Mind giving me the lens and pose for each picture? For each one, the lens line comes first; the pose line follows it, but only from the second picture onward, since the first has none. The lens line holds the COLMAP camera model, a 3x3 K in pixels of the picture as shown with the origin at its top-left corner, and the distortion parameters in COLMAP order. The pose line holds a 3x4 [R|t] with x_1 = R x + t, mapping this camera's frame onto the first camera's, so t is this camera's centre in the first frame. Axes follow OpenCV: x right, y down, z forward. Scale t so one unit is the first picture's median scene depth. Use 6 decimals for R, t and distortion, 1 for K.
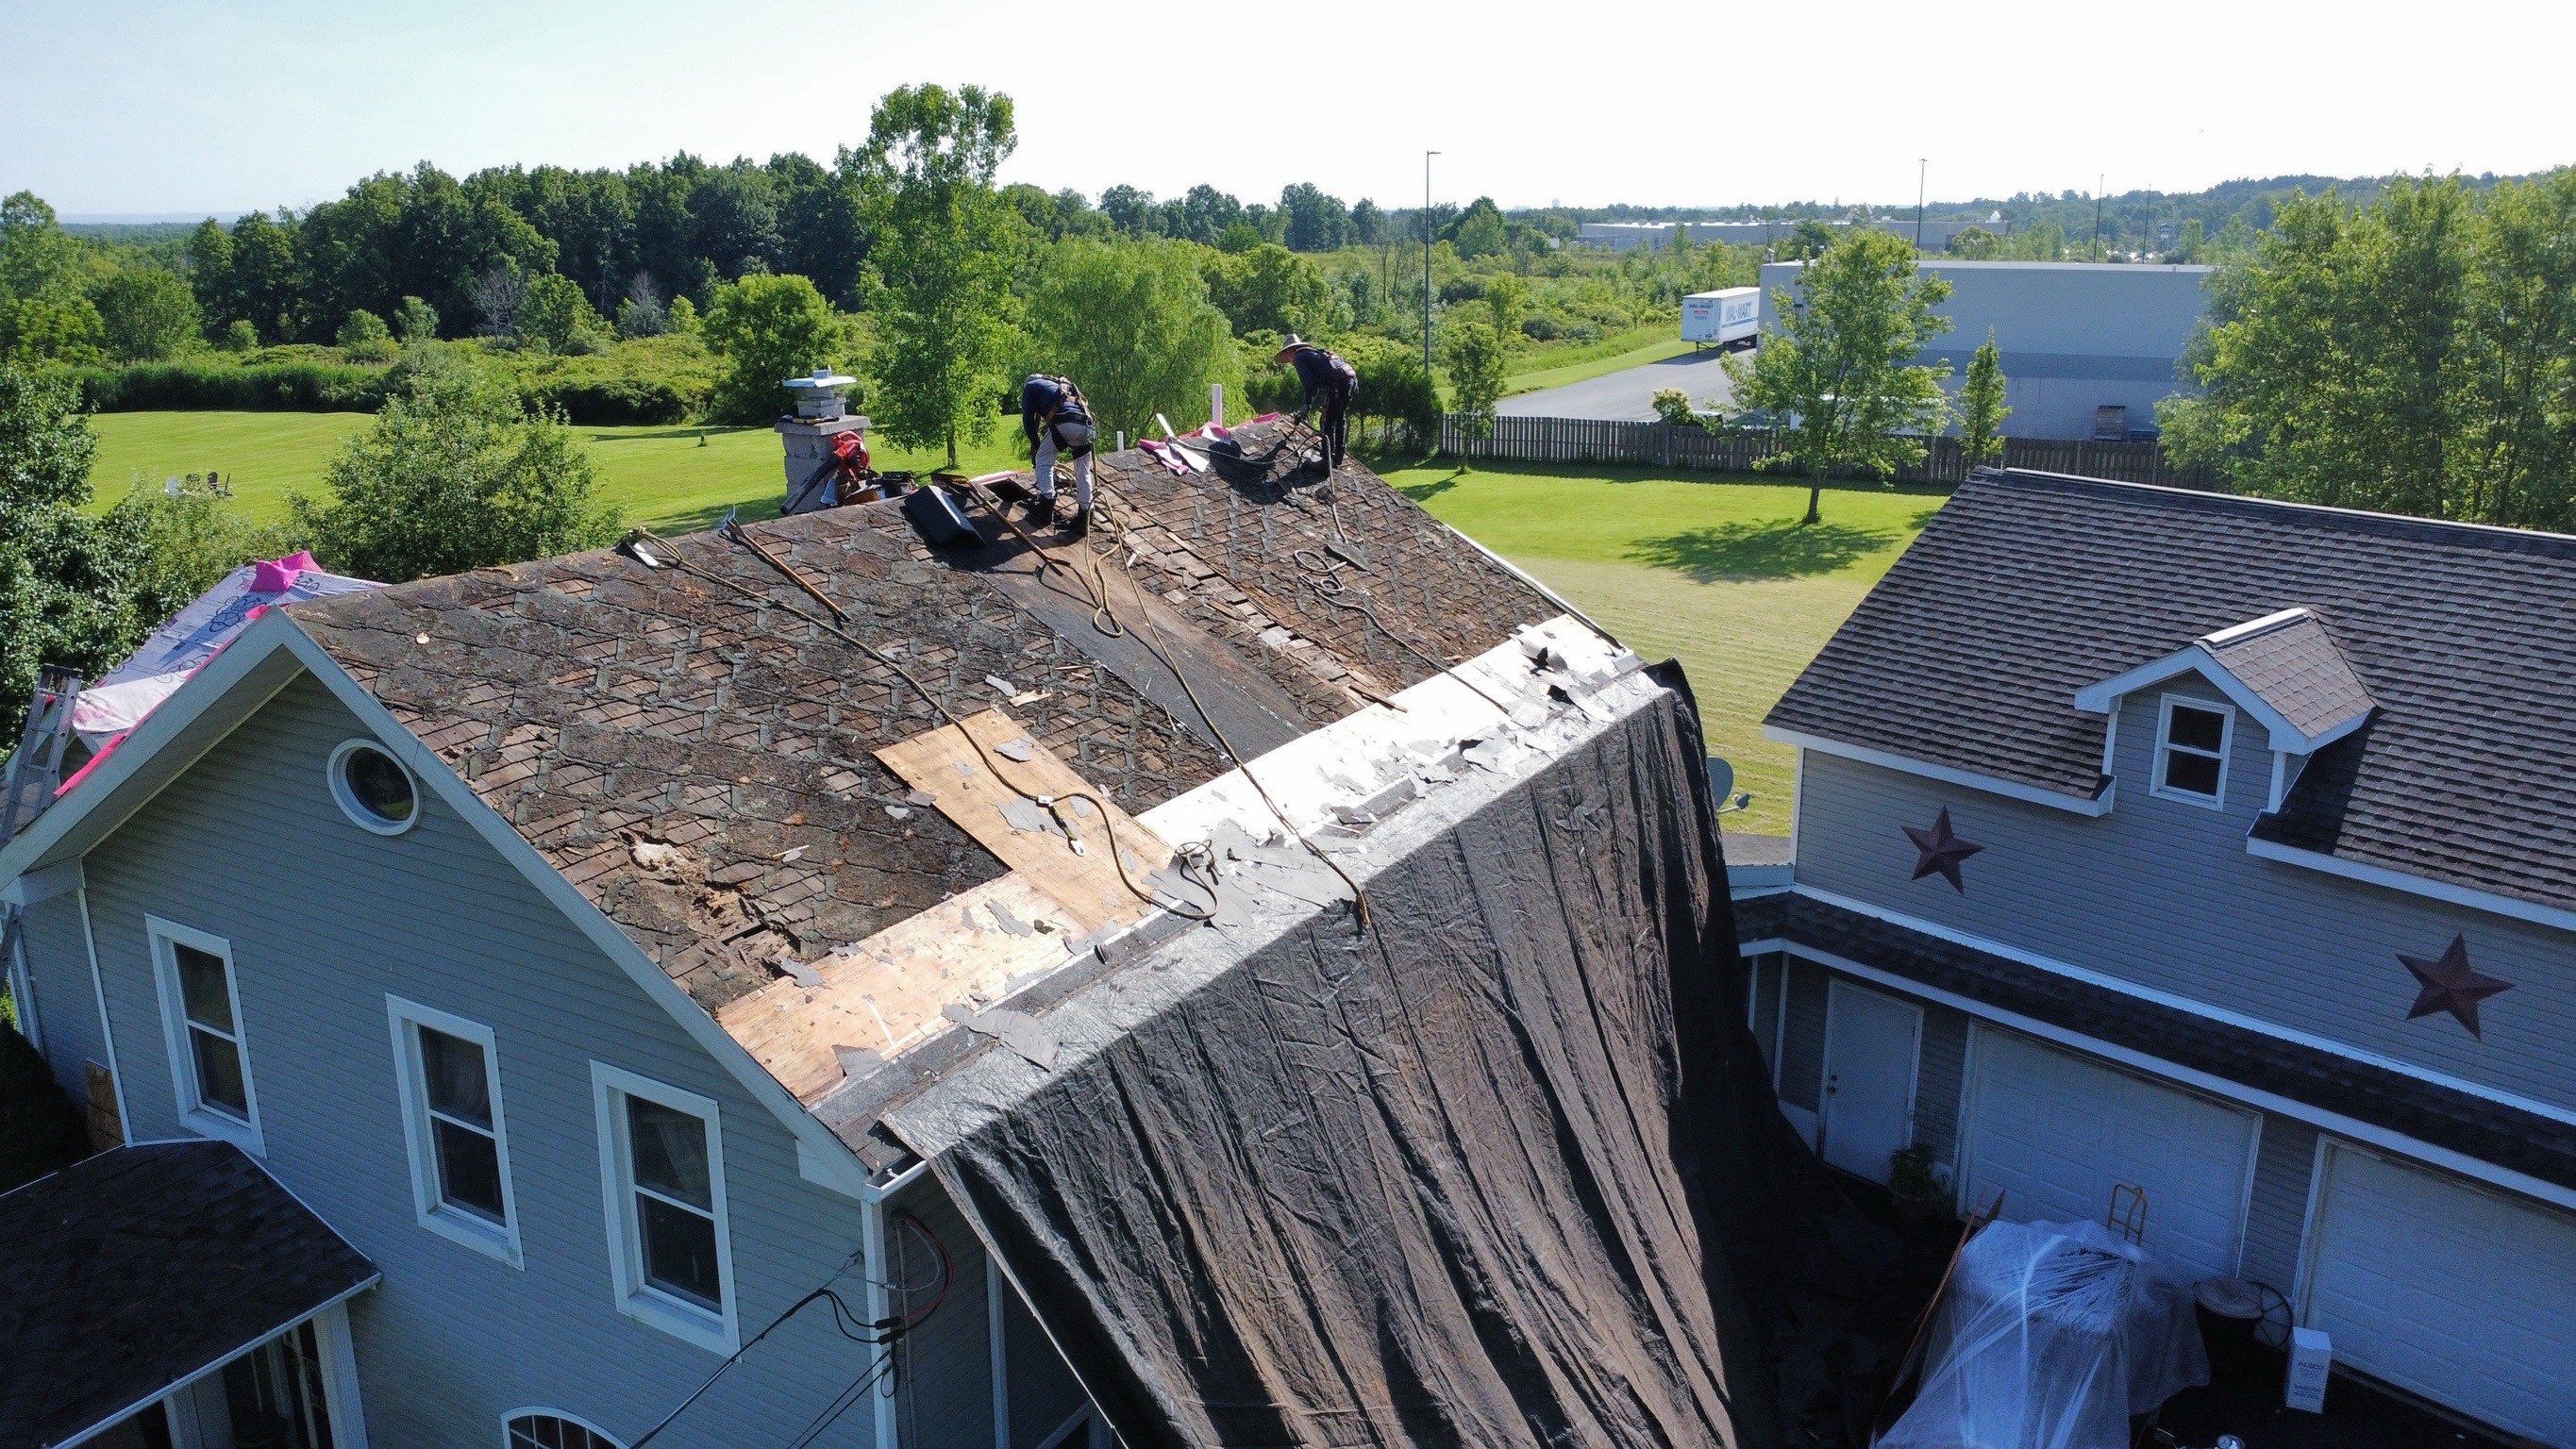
lens RADIAL K [[1870.9, 0, 1292.2], [0, 1870.9, 723.7], [0, 0, 1]] dist [-0.031590, -0.007235]
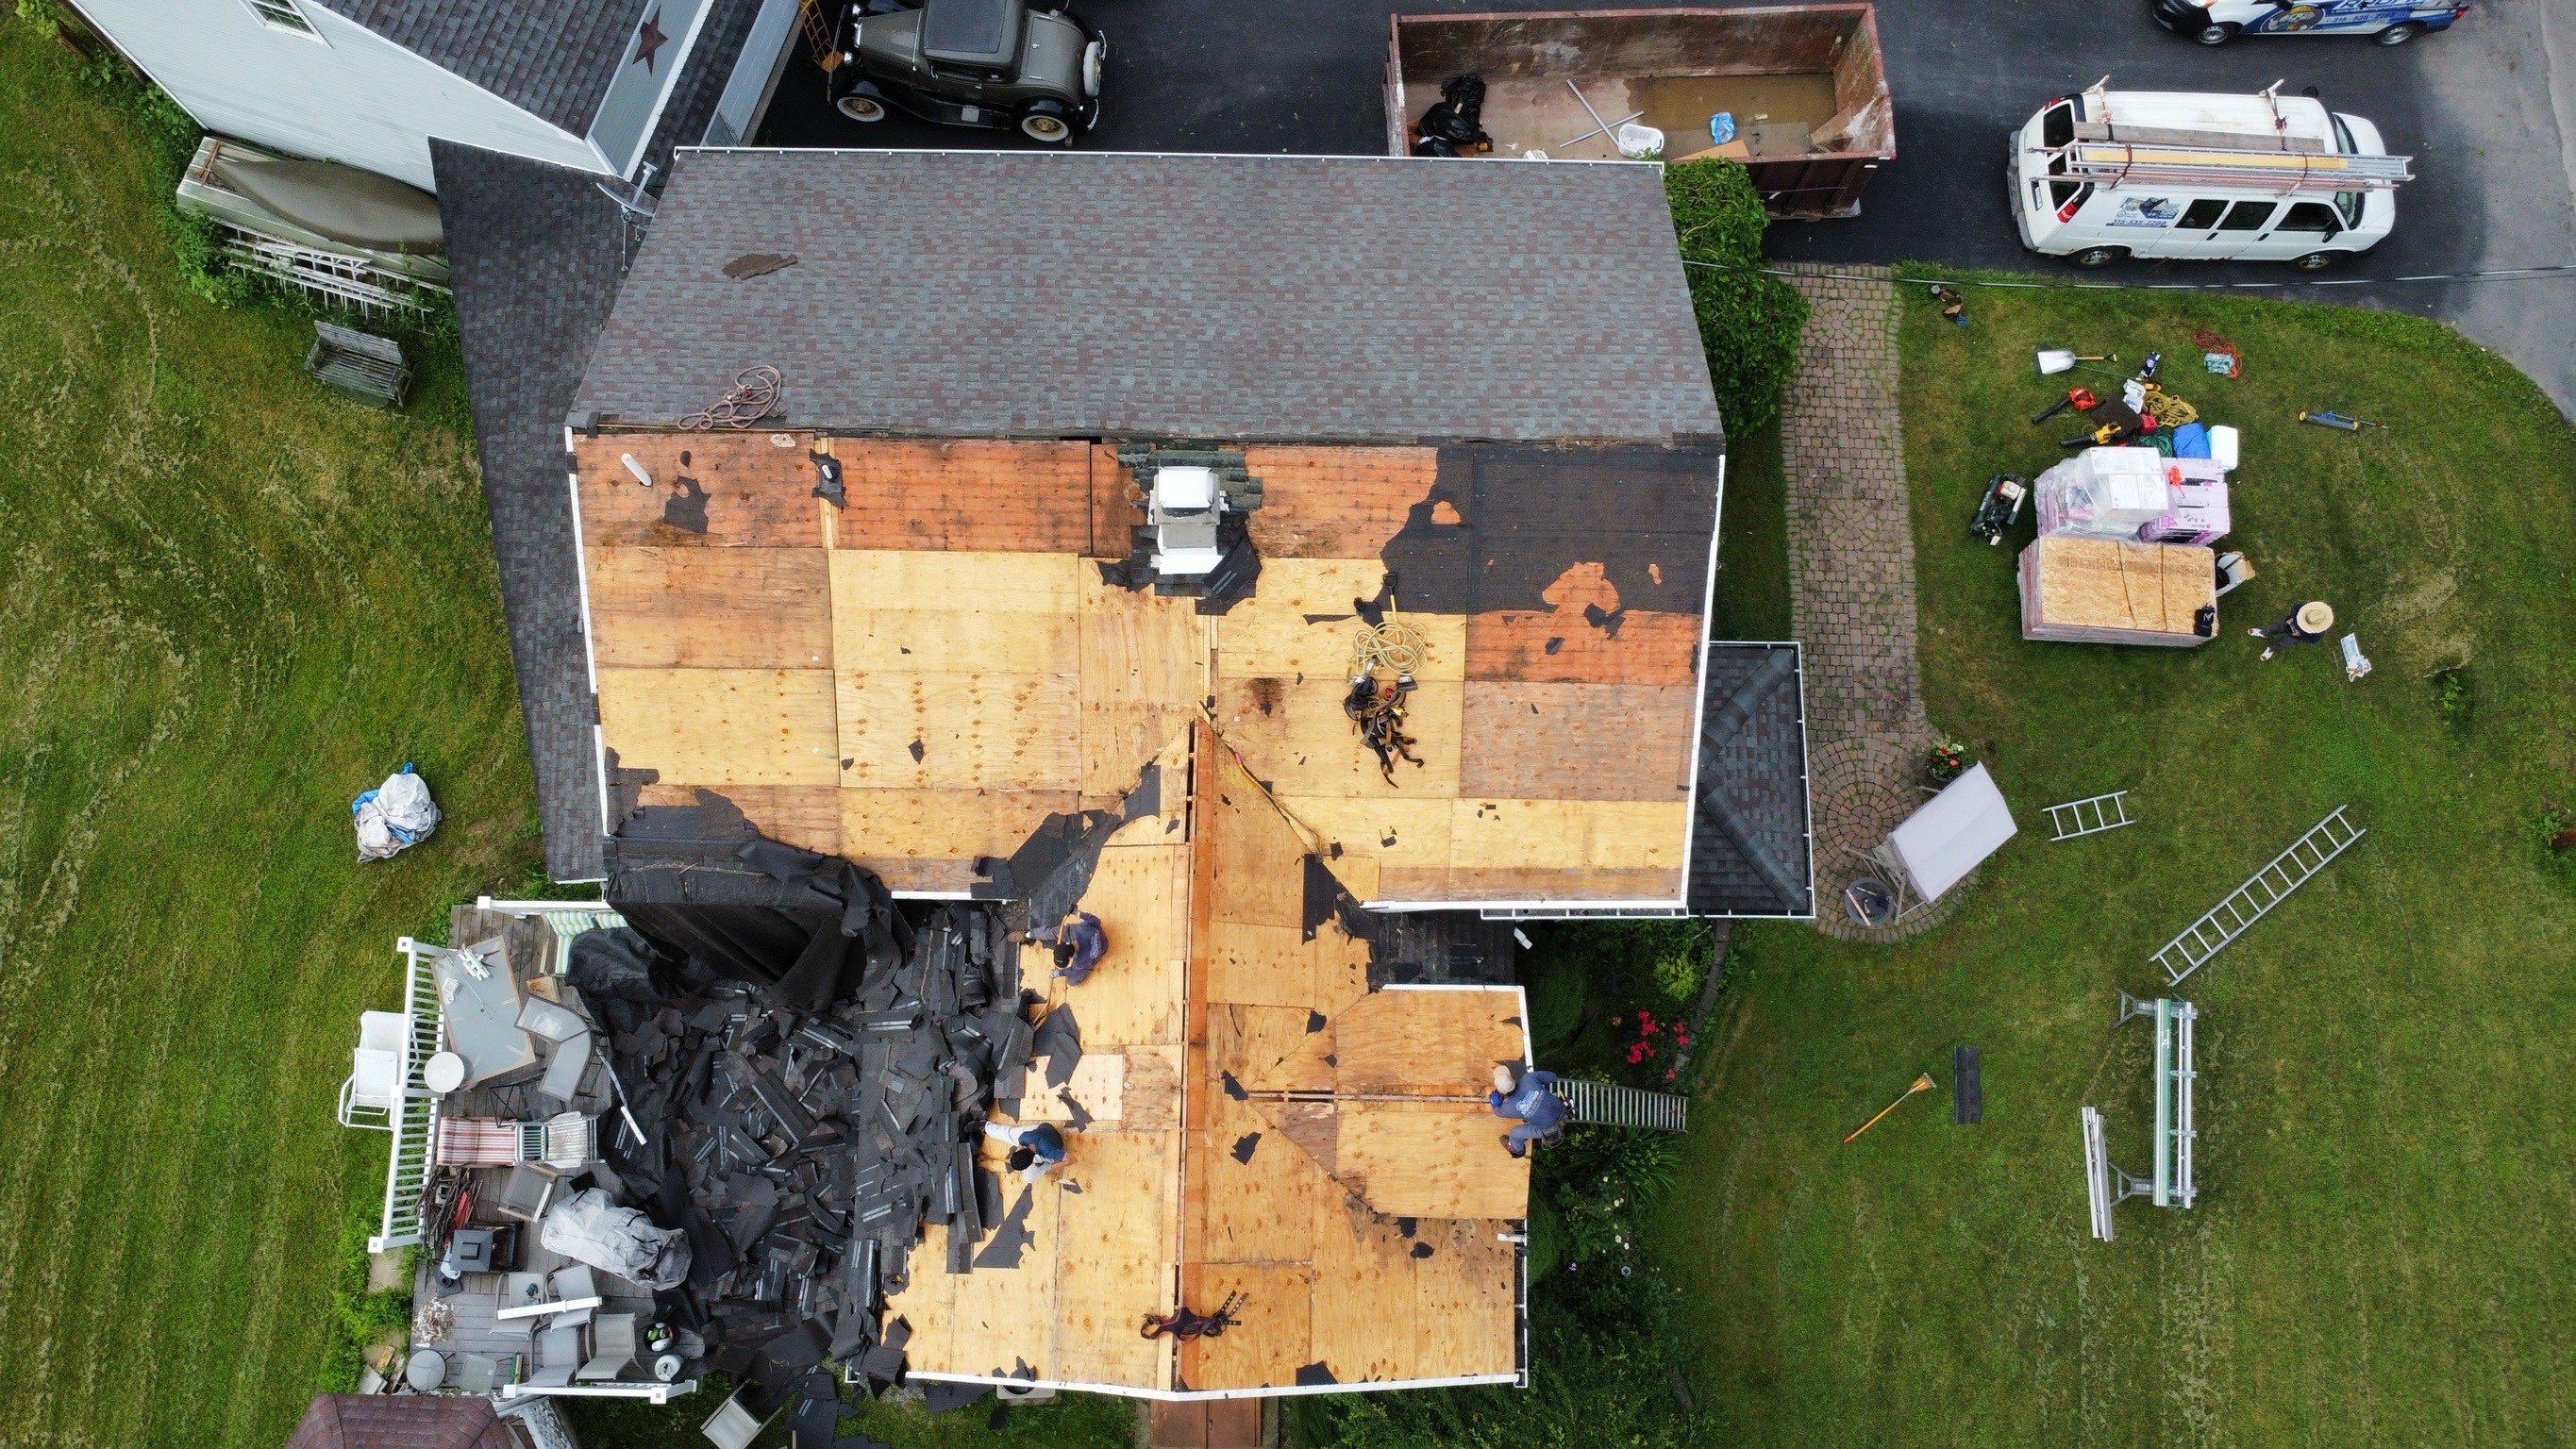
lens RADIAL K [[1870.9, 0, 1279.0], [0, 1870.9, 717.0], [0, 0, 1]] dist [-0.031590, -0.007235]
pose [[-0.490519, -0.850838, 0.188325, -0.519918], [0.226070, 0.084466, 0.970442, -1.074401], [-0.841596, 0.518595, 0.150917, 0.713044]]
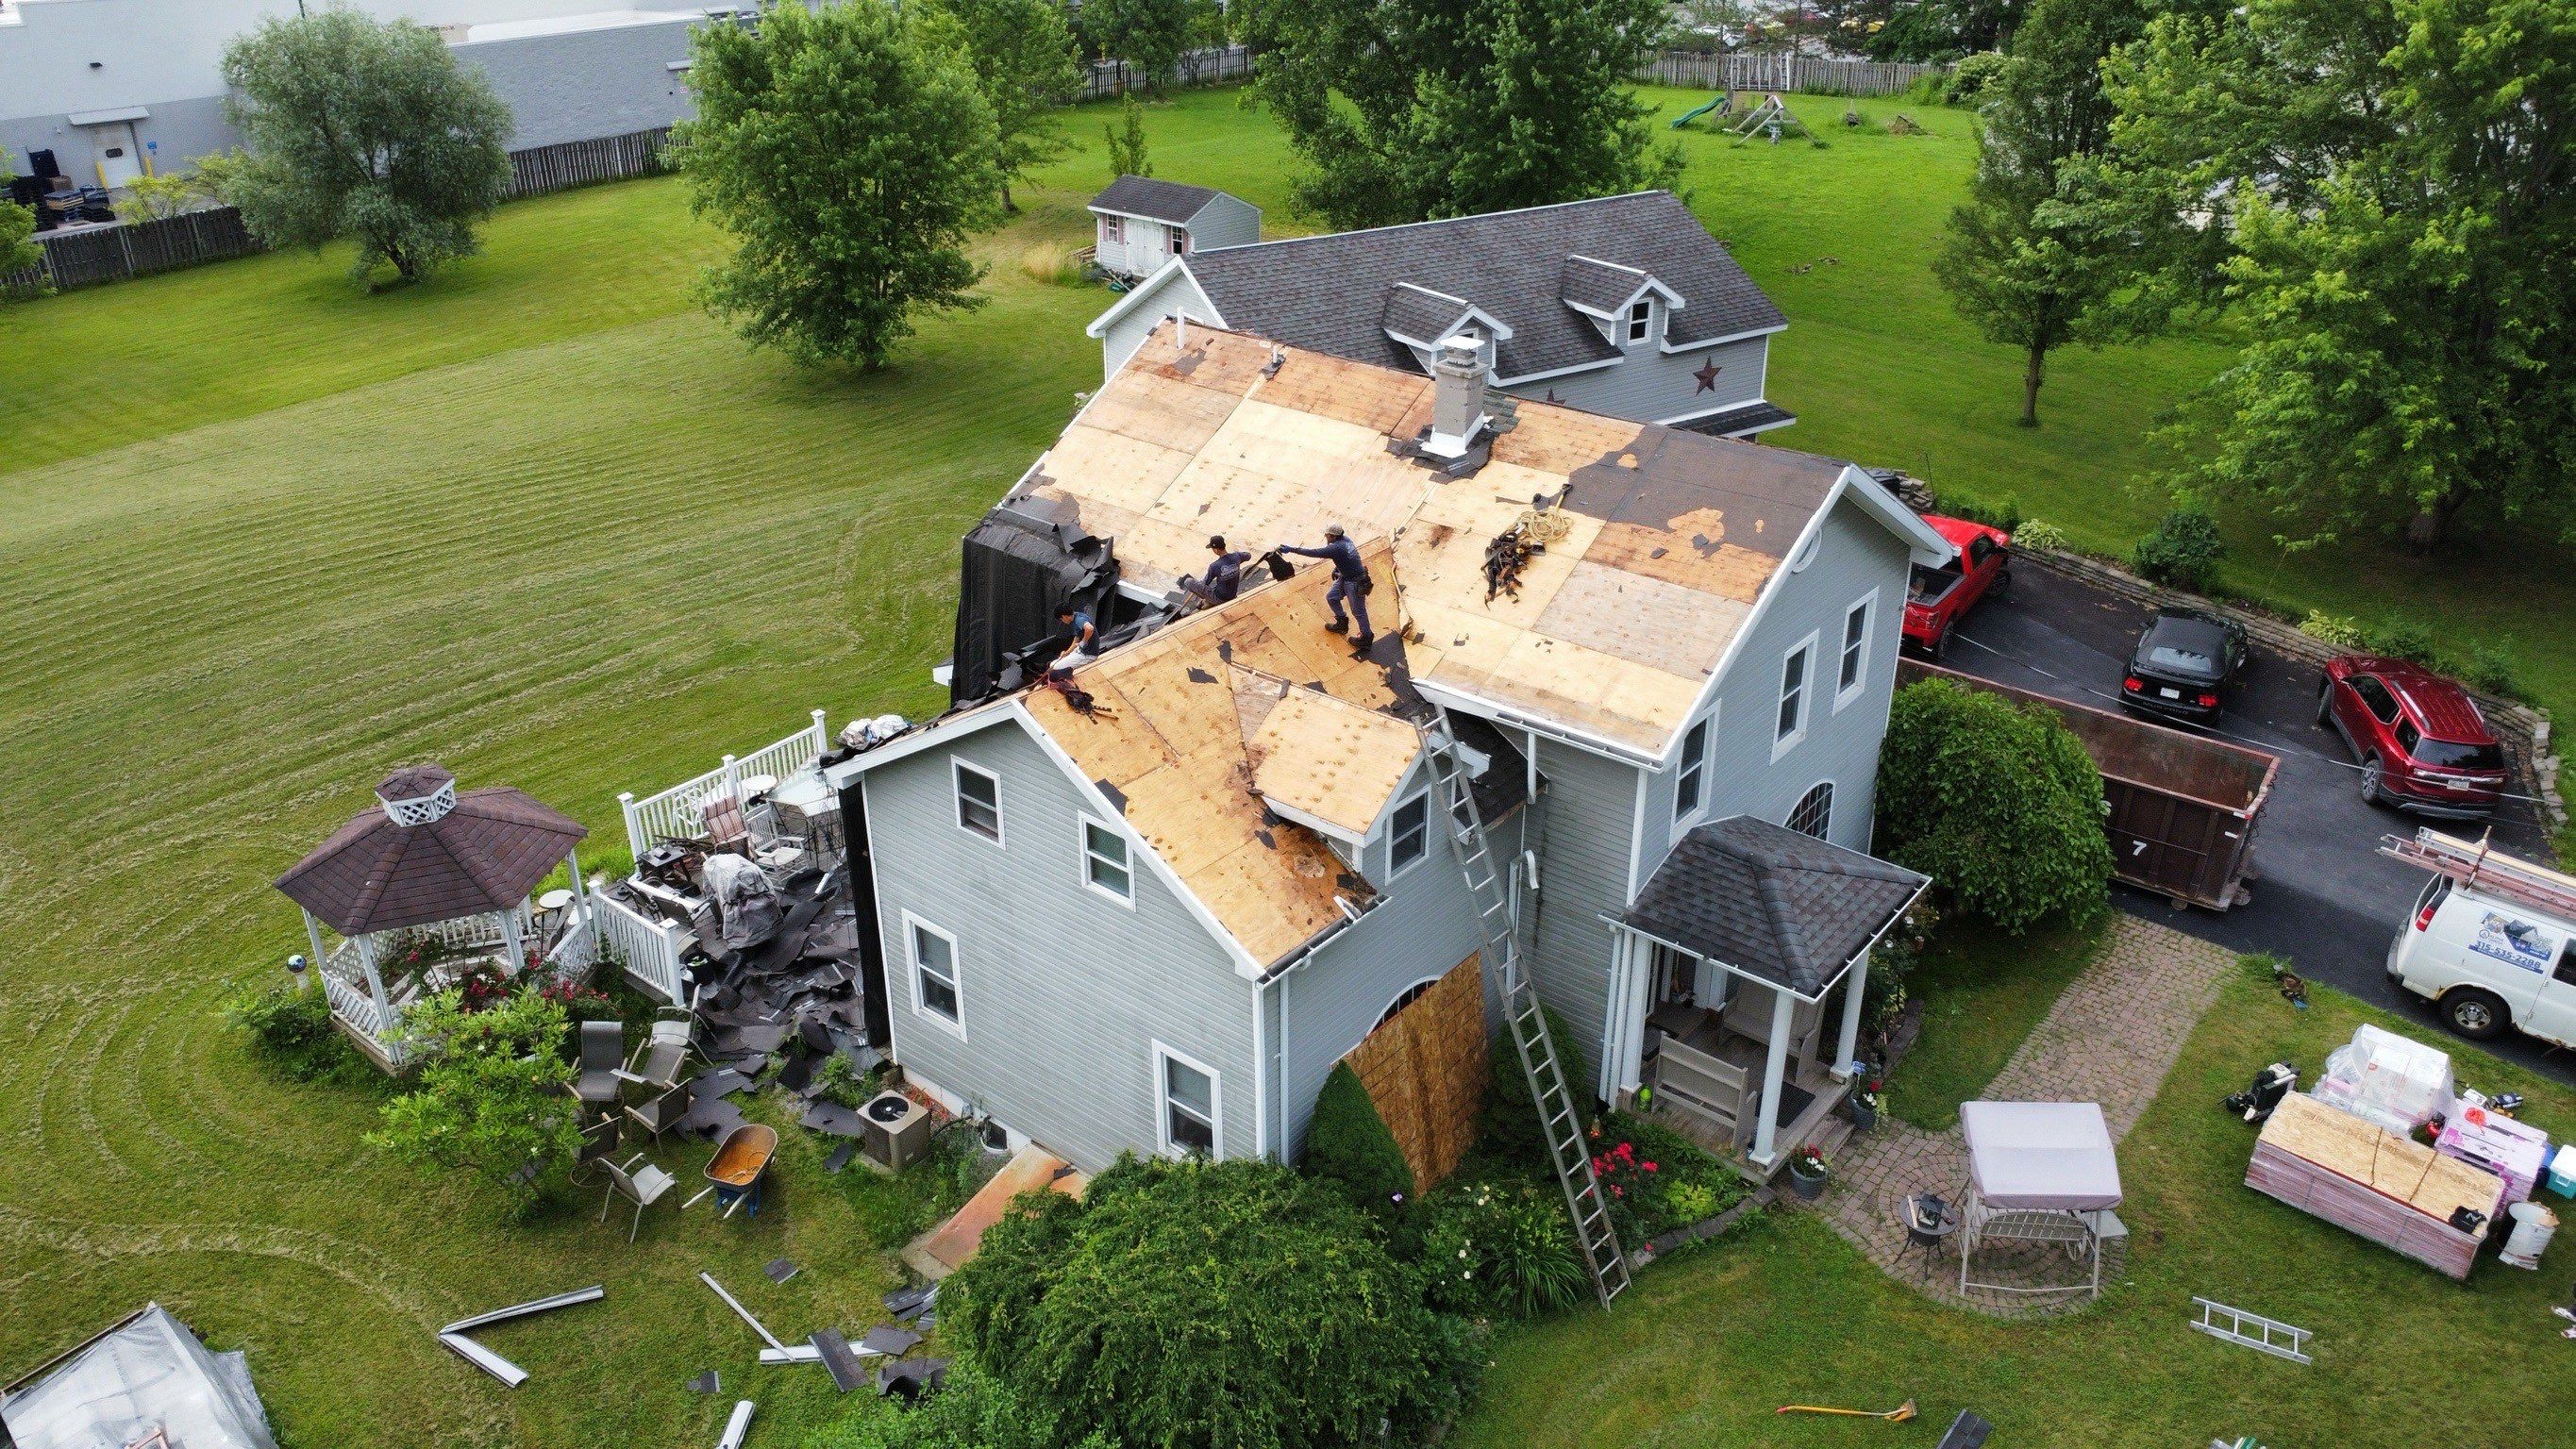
lens RADIAL K [[1870.9, 0, 1282.8], [0, 1870.9, 718.4], [0, 0, 1]] dist [-0.031590, -0.007235]
pose [[0.162025, -0.432696, 0.886861, -1.585908], [0.264399, 0.884911, 0.383440, -0.471893], [-0.950706, 0.172358, 0.257782, 0.655330]]
